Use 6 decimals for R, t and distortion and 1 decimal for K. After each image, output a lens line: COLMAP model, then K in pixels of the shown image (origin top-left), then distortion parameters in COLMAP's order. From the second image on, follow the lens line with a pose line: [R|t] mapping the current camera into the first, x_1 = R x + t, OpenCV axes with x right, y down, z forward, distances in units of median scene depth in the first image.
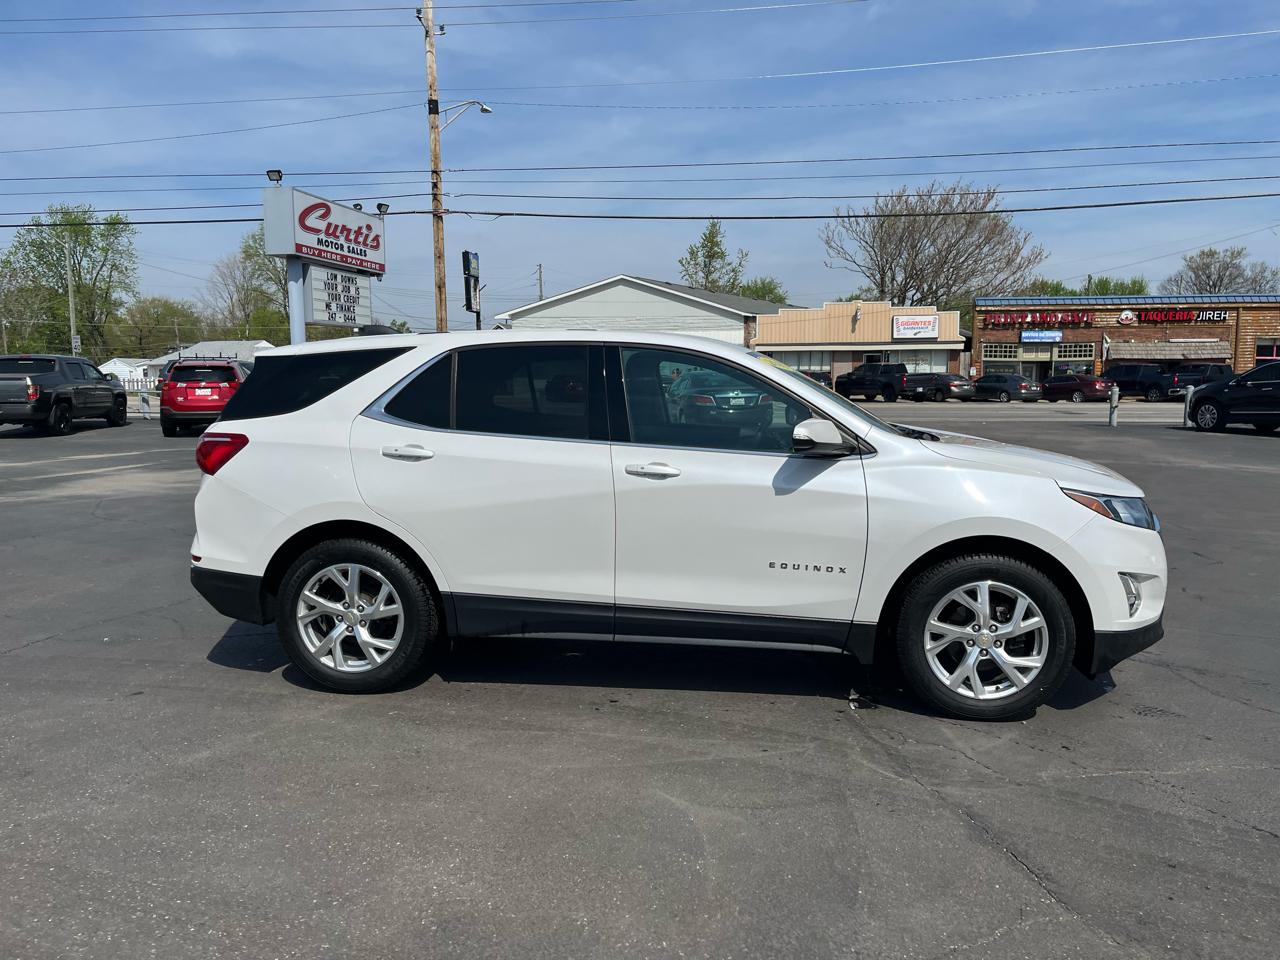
lens RADIAL K [[967.1, 0, 650.3], [0, 967.1, 476.7], [0, 0, 1]] dist [0.062294, -0.069512]
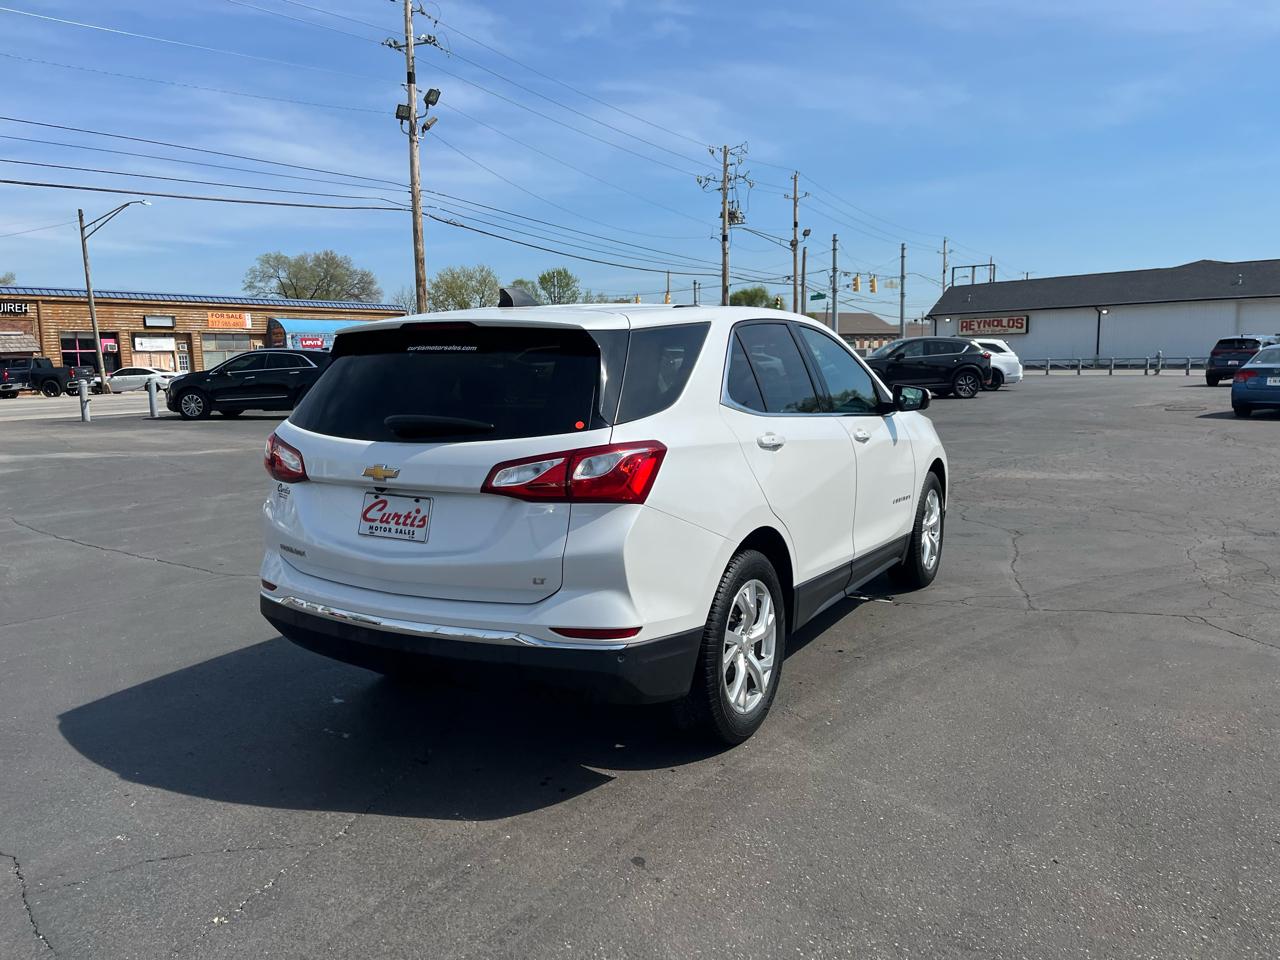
lens RADIAL K [[968.5, 0, 648.6], [0, 968.5, 485.7], [0, 0, 1]] dist [0.062803, -0.083504]
pose [[0.382603, -0.128120, 0.914986, -0.242549], [0.114969, 0.989243, 0.090444, -0.016998], [-0.916732, 0.070591, 0.393218, 0.165627]]
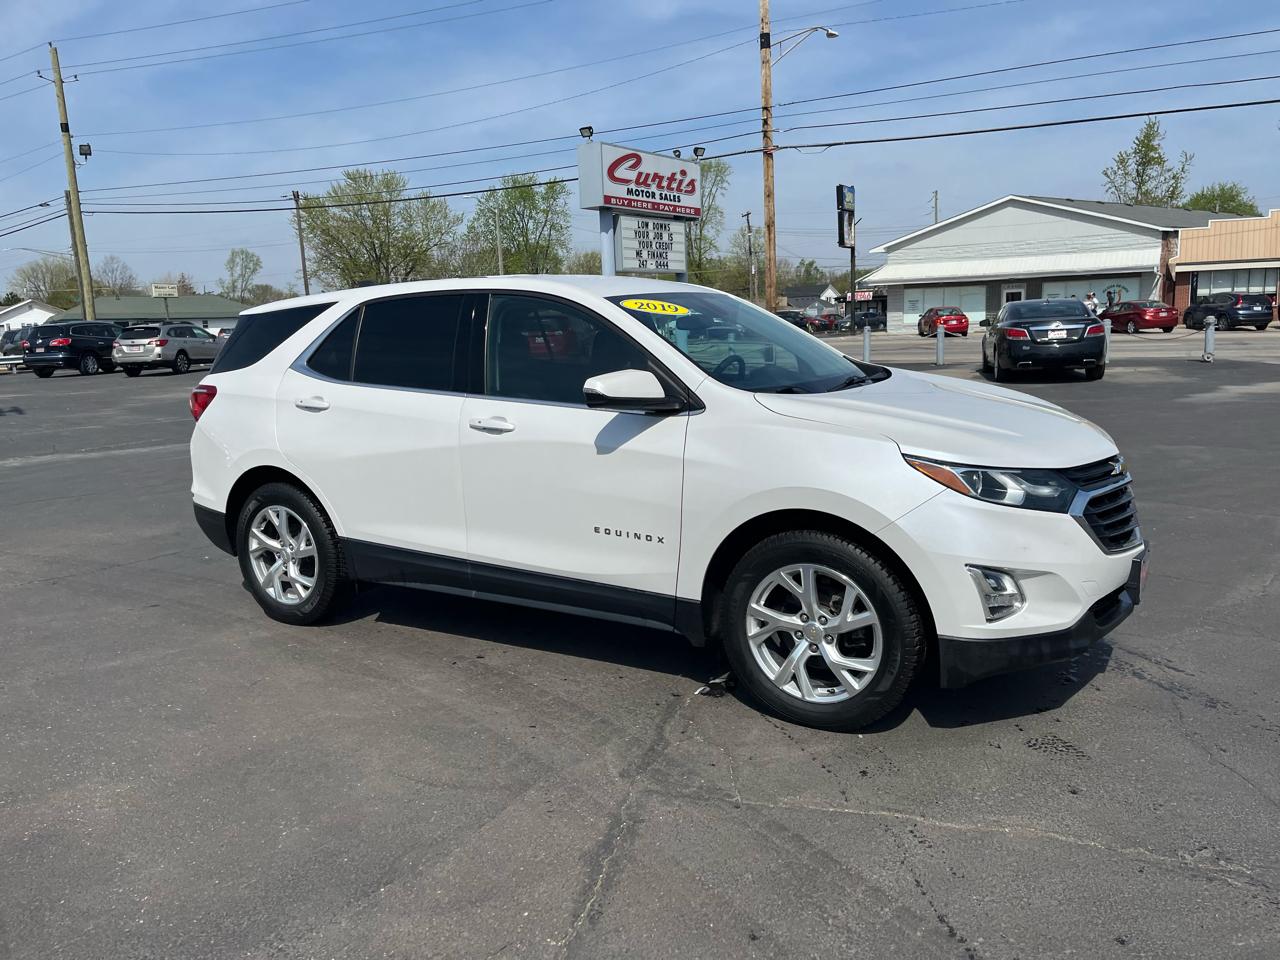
lens RADIAL K [[967.1, 0, 650.0], [0, 967.1, 476.8], [0, 0, 1]] dist [0.062294, -0.069512]
pose [[0.914298, 0.035967, -0.403443, 0.113050], [-0.010284, 0.997790, 0.065646, -0.004170], [0.404912, -0.055871, 0.912647, 0.038696]]
